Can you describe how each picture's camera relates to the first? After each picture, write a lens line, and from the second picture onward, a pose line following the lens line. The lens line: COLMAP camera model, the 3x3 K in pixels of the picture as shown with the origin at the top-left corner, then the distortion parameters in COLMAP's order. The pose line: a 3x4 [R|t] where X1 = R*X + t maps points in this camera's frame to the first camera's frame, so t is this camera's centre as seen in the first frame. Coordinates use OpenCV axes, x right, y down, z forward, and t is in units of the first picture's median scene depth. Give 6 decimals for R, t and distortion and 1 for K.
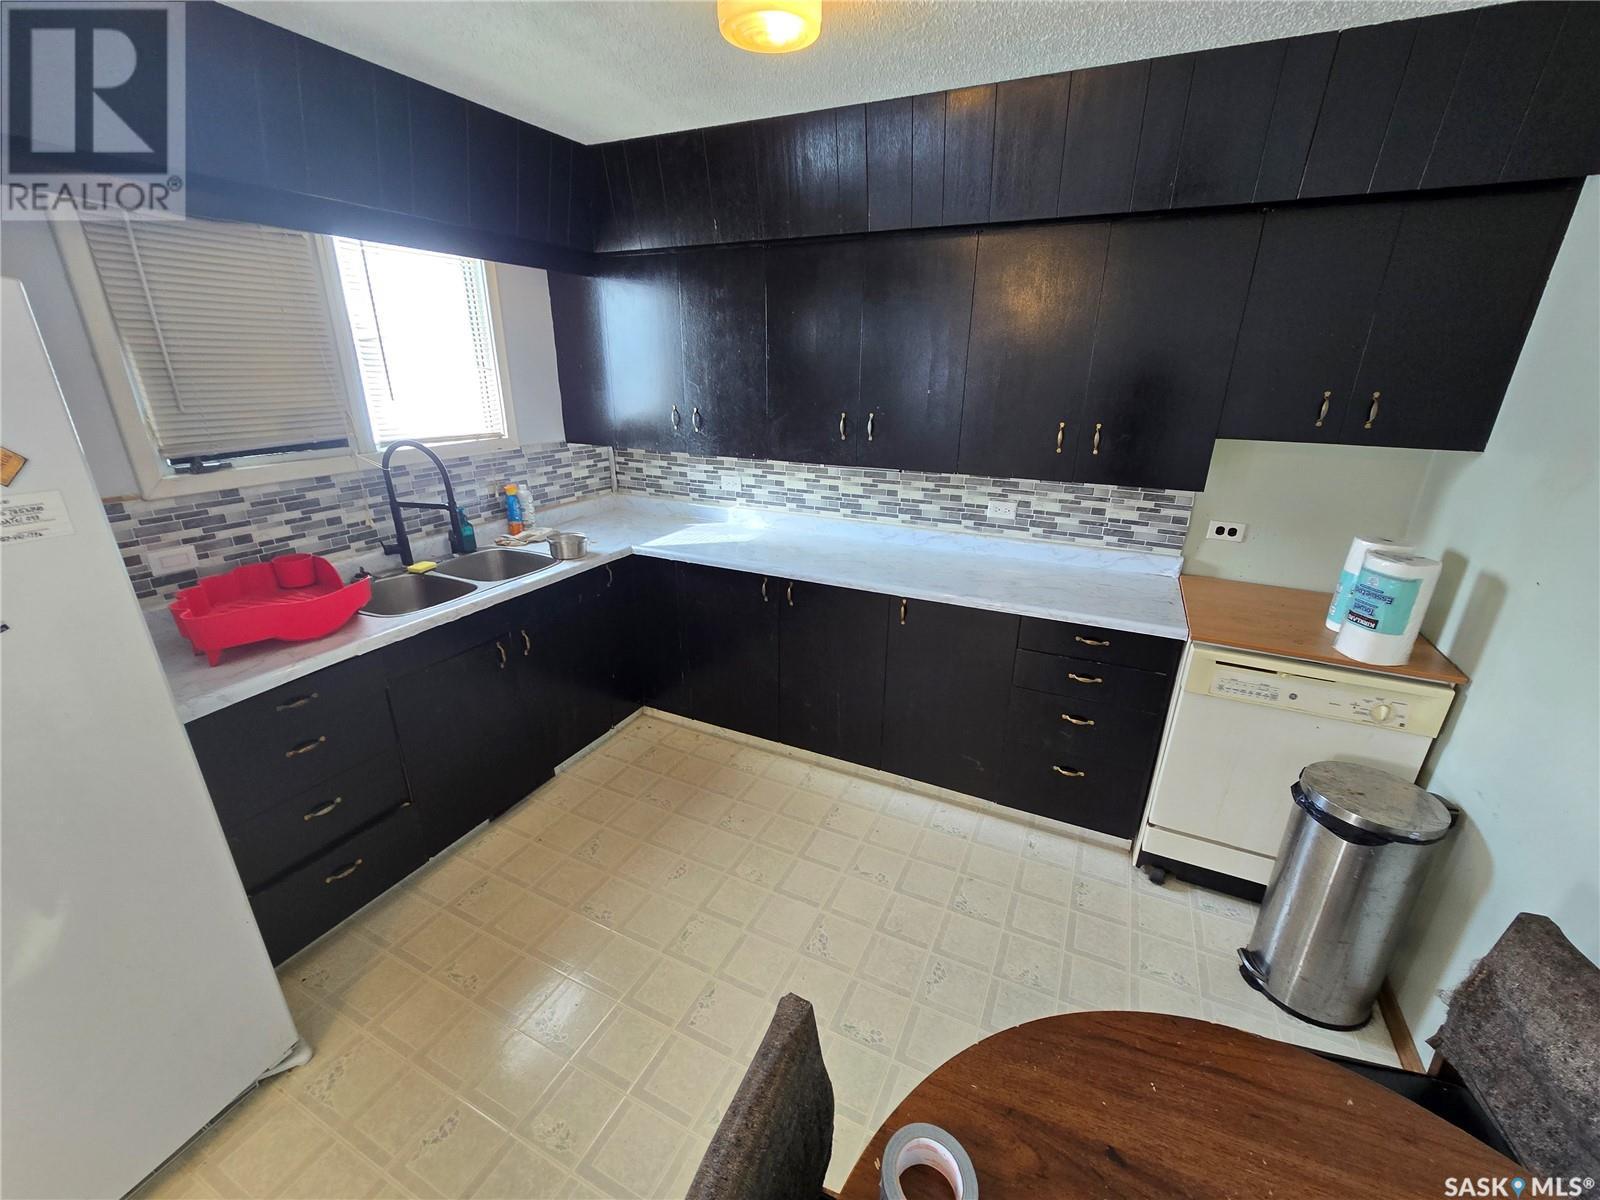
lens RADIAL K [[654.3, 0, 800.5], [0, 654.3, 607.5], [0, 0, 1]] dist [-0.001713, -0.000429]
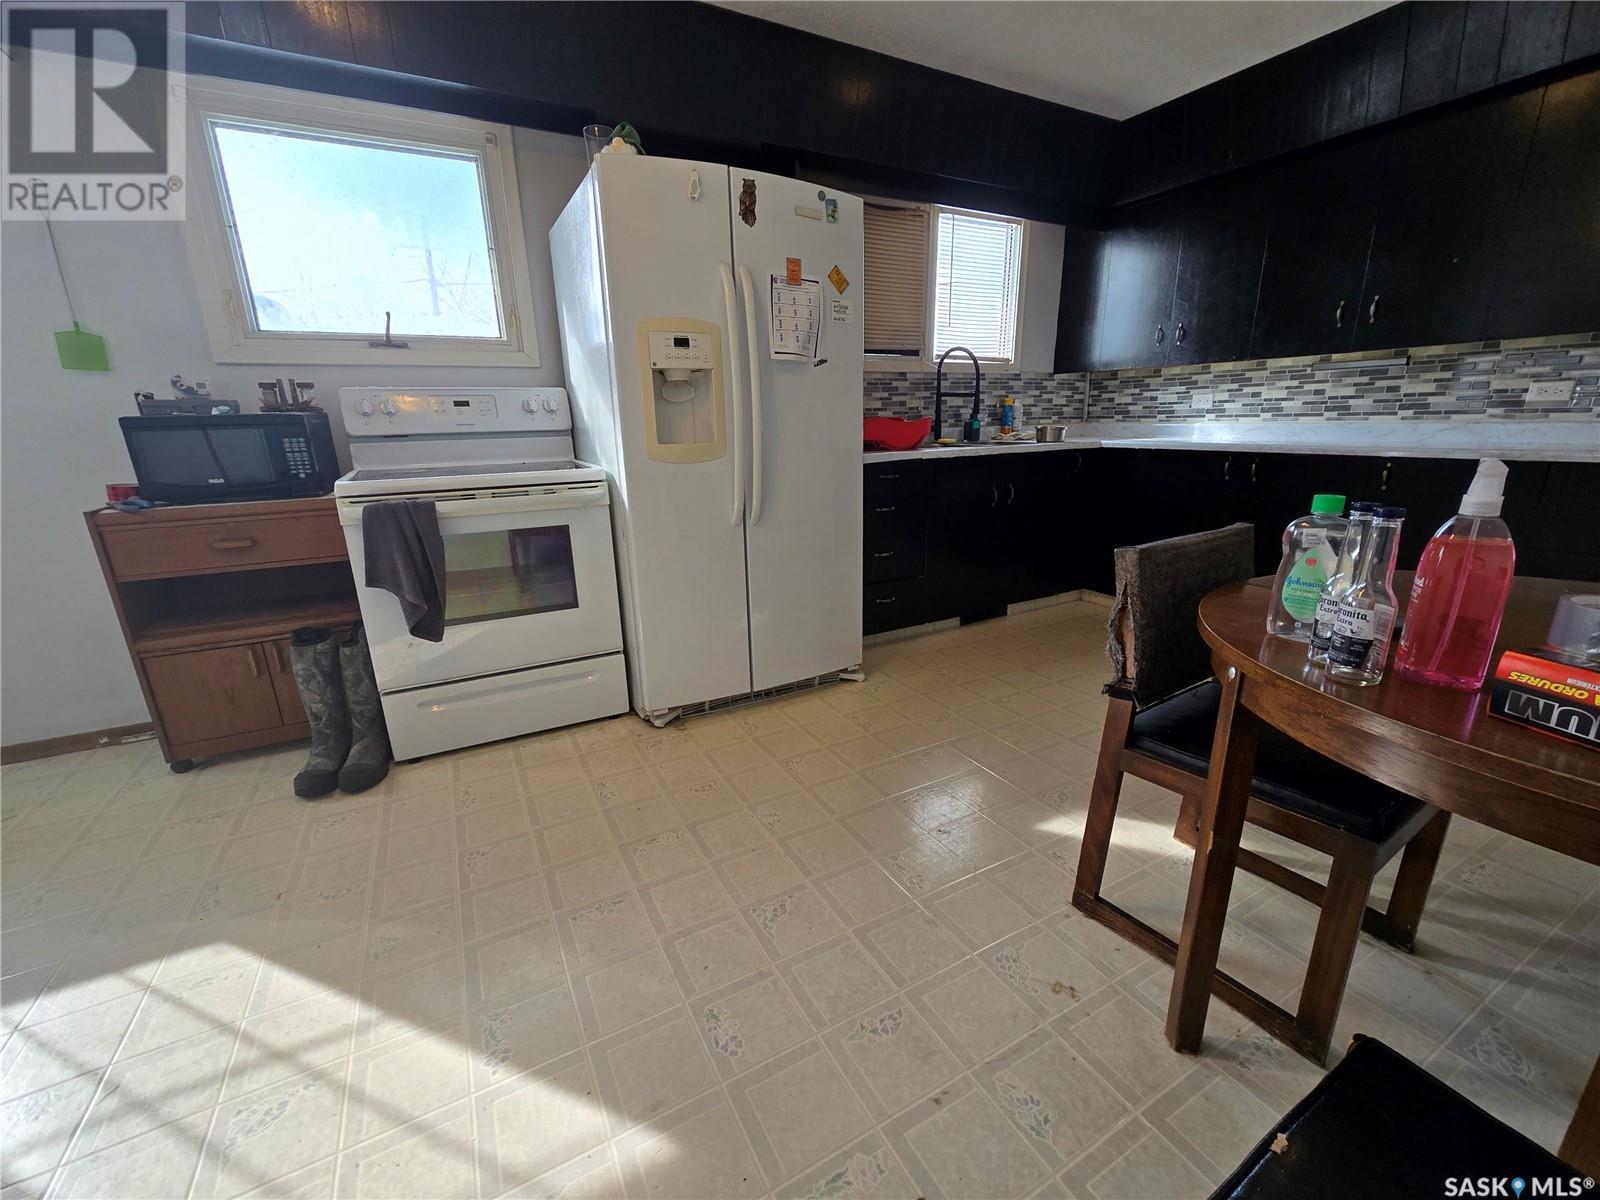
lens RADIAL K [[654.3, 0, 800.5], [0, 654.3, 607.5], [0, 0, 1]] dist [-0.001713, -0.000429]
pose [[0.813793, 0.137206, -0.564726, 0.013867], [-0.175421, 0.984399, -0.013618, 0.319980], [0.554048, 0.110147, 0.825166, -0.269501]]
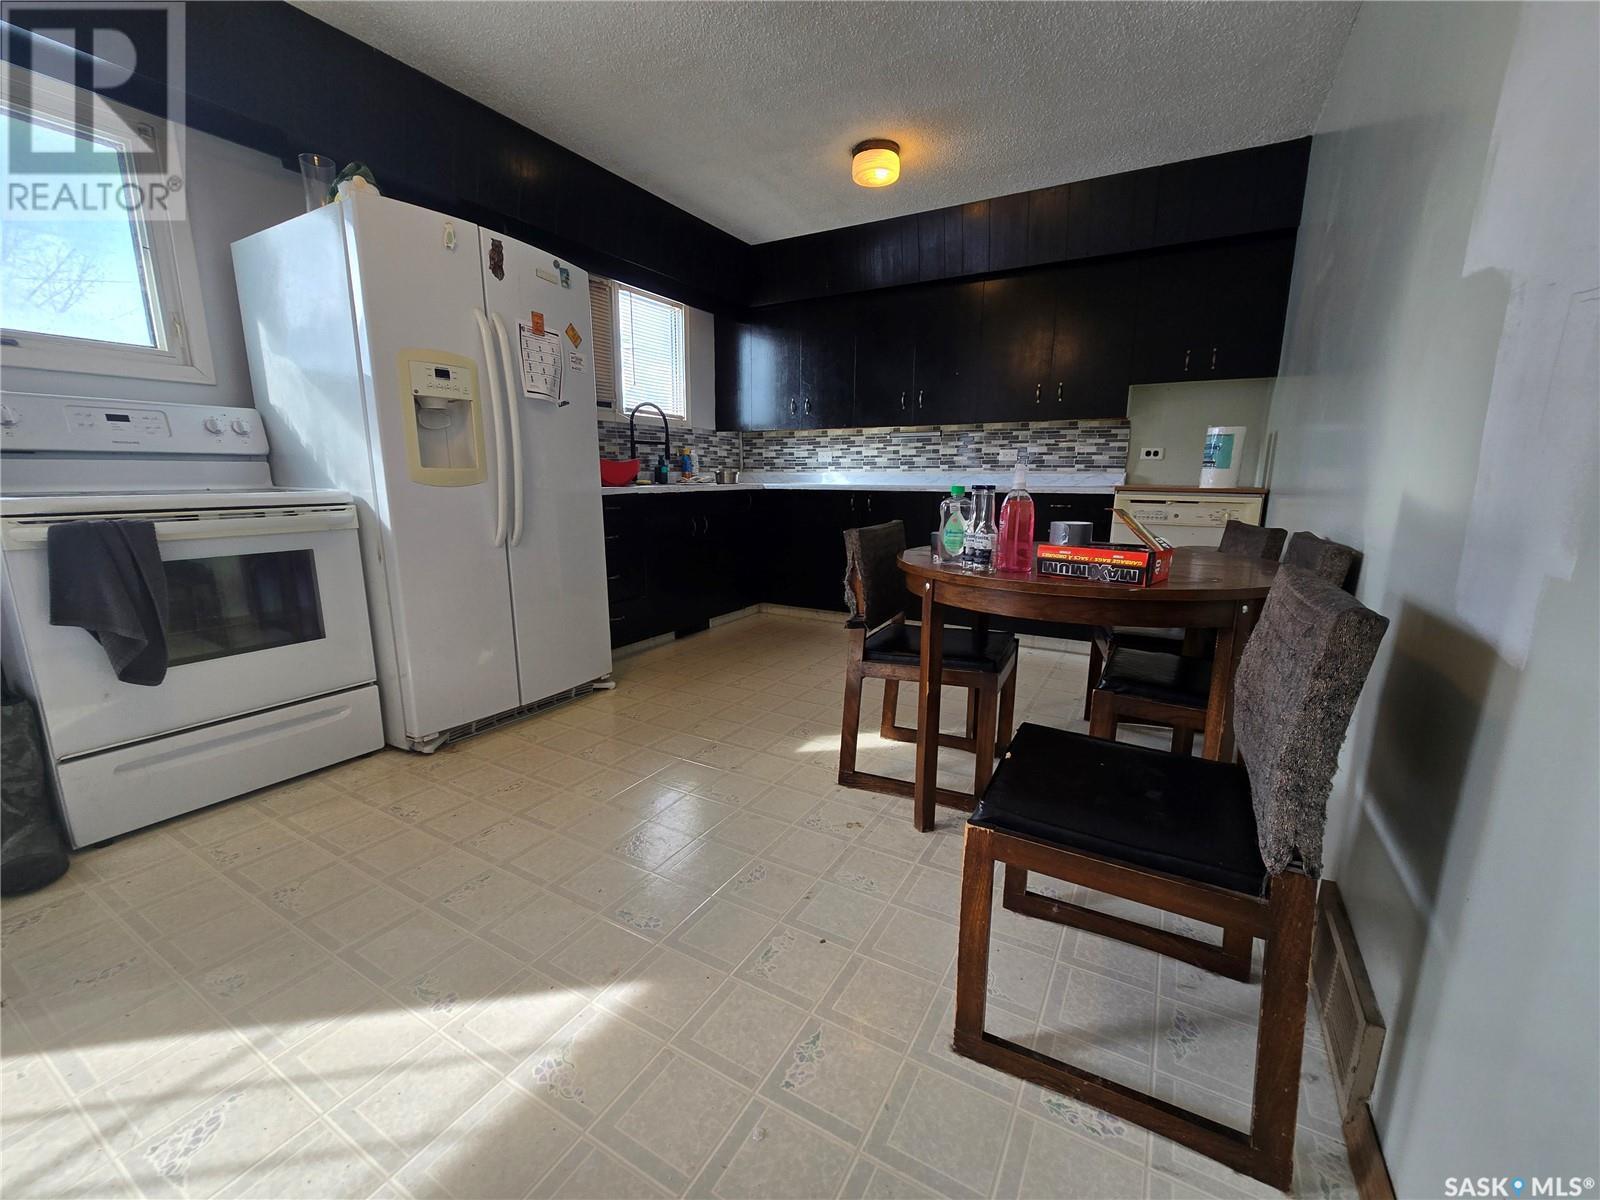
lens RADIAL K [[652.9, 0, 795.8], [0, 652.9, 605.9], [0, 0, 1]] dist [0.000586, -0.000226]
pose [[0.997009, 0.010343, -0.076585, -0.062461], [-0.022149, 0.987673, -0.154956, 0.419697], [0.074038, 0.156189, 0.984948, -0.453334]]
